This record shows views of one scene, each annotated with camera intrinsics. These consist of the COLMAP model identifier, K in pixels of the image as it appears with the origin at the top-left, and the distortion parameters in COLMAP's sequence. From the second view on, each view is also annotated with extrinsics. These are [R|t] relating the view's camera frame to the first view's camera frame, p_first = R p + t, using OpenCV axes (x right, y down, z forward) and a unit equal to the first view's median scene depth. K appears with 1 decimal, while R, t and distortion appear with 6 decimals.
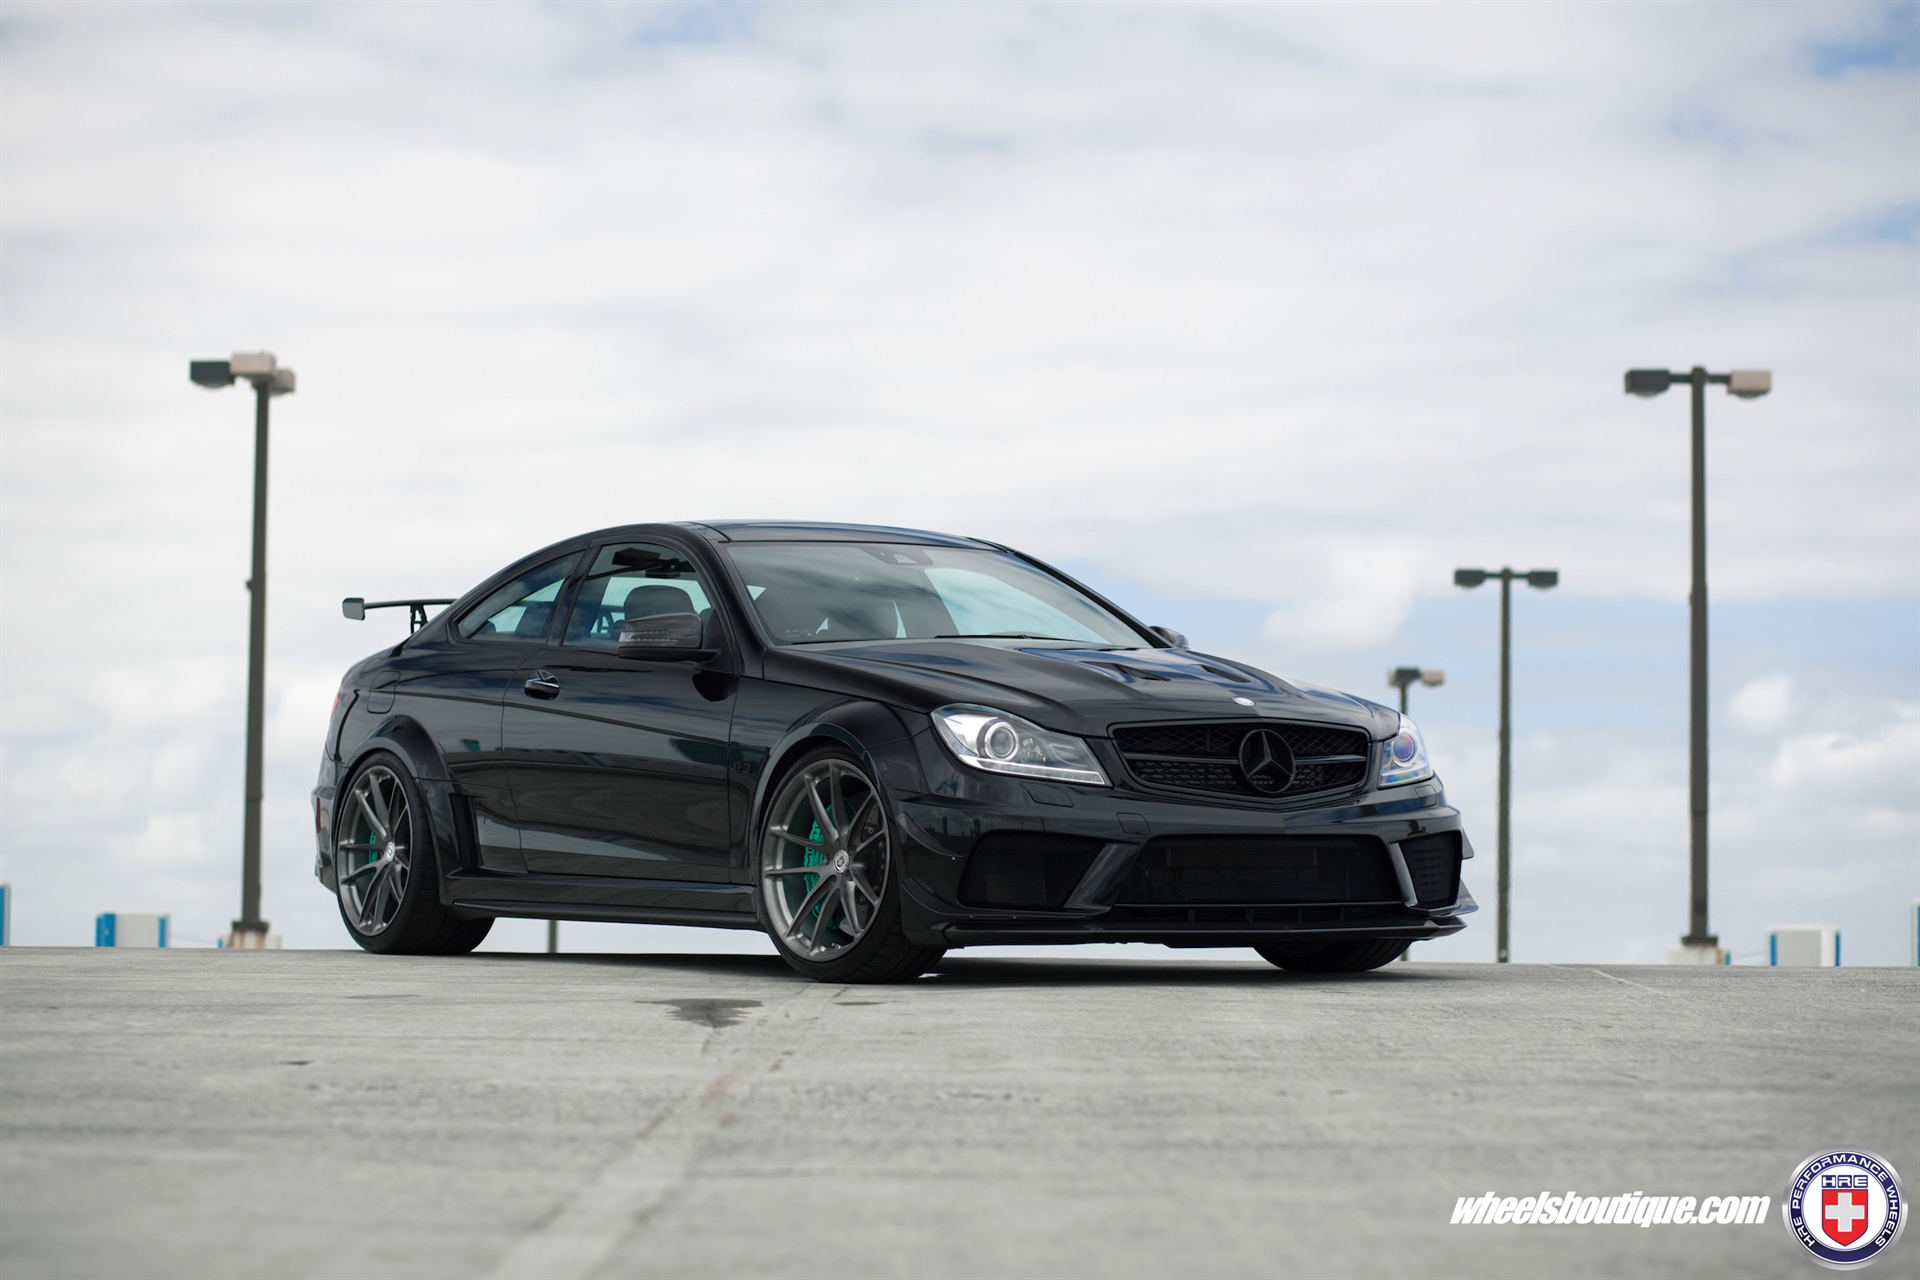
lens RADIAL K [[4544.0, 0, 960.0], [0, 4544.0, 640.0], [0, 0, 1]] dist [0.045190, 0.165937]
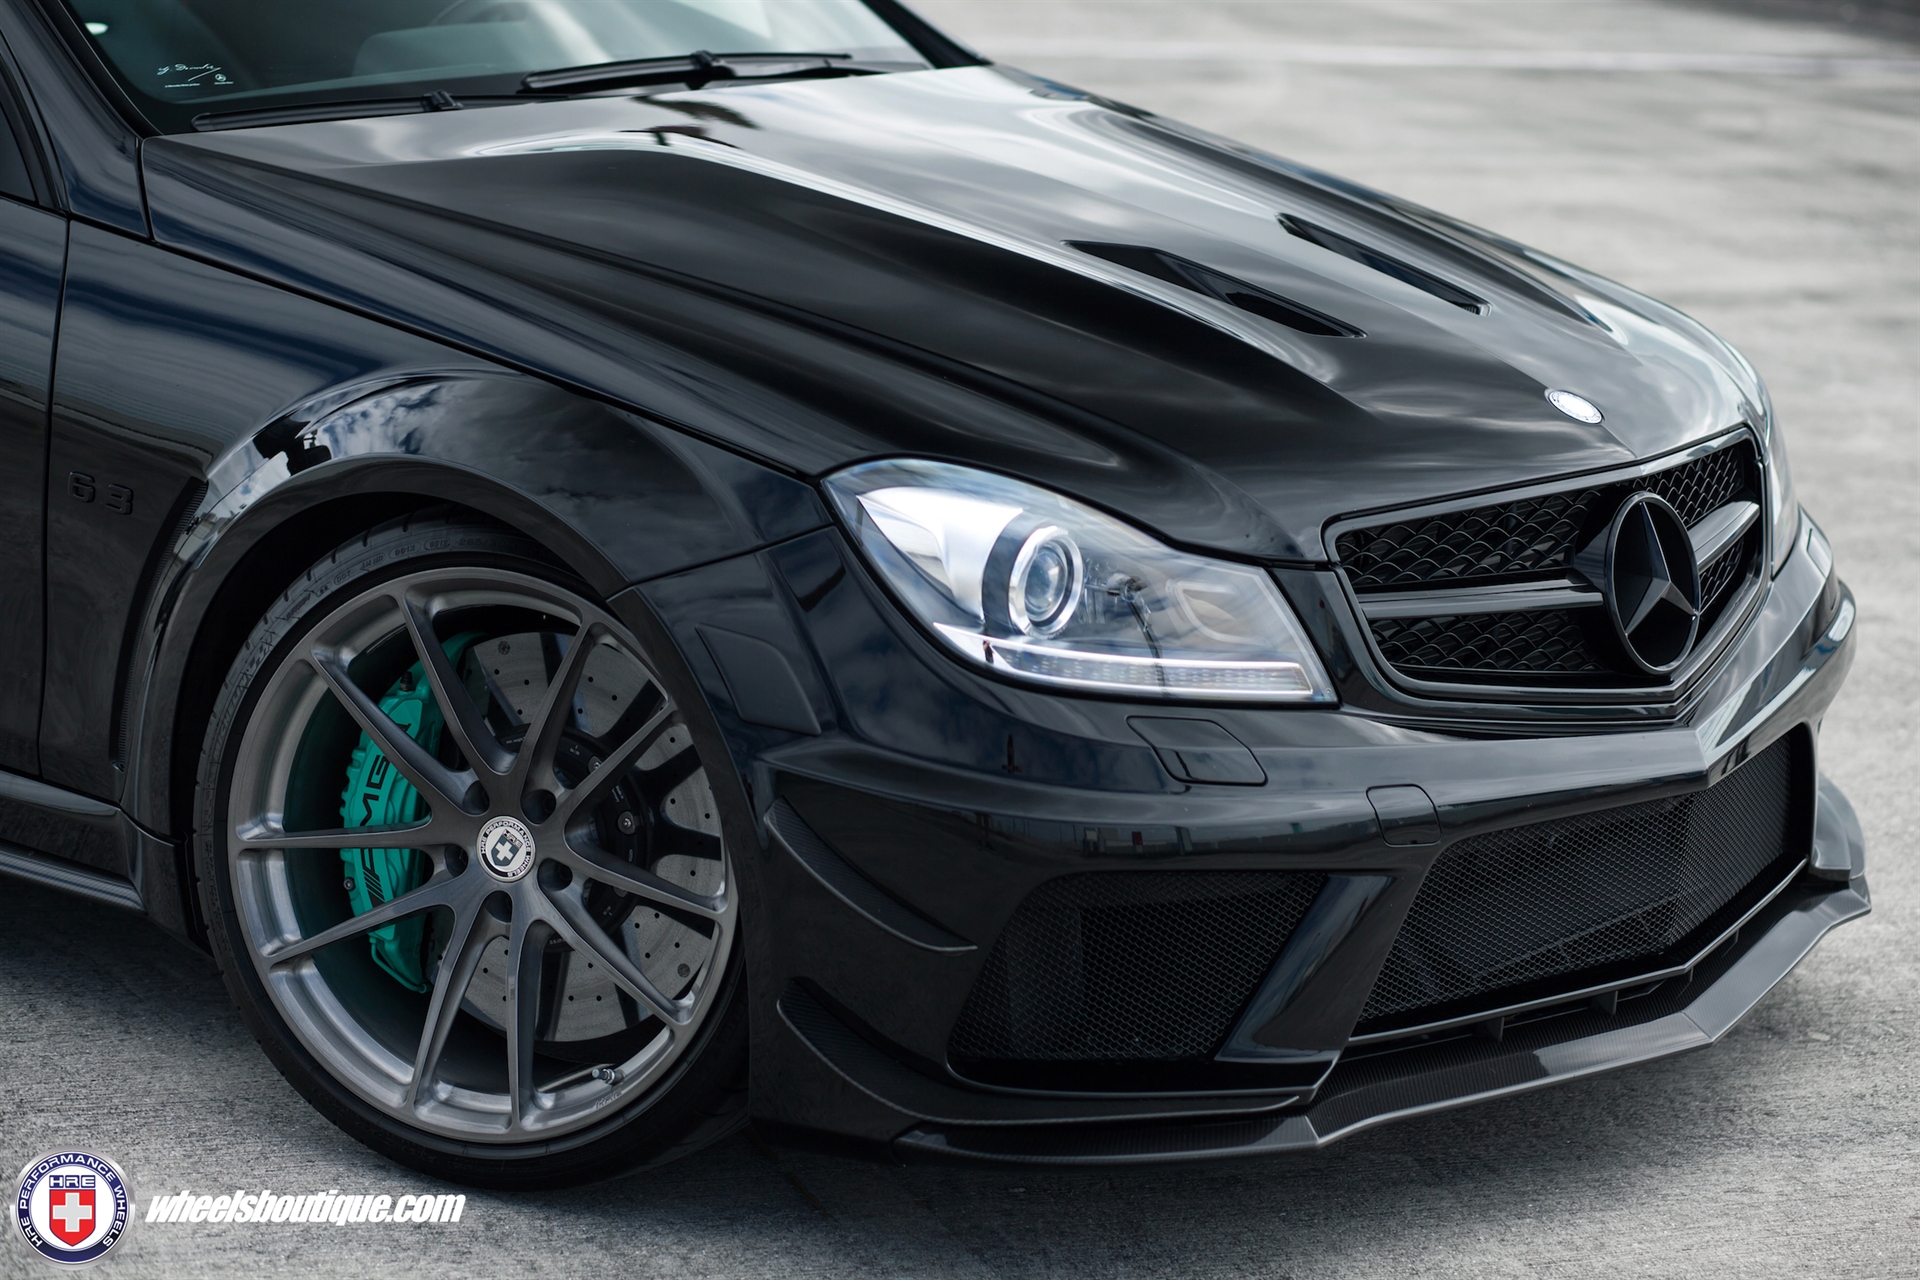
lens RADIAL K [[4544.0, 0, 960.0], [0, 4544.0, 640.0], [0, 0, 1]] dist [0.045190, 0.165937]
pose [[0.935491, -0.025467, 0.352431, -0.118264], [-0.069715, 0.964492, 0.254746, -0.060498], [-0.346404, -0.262883, 0.900498, 0.691081]]
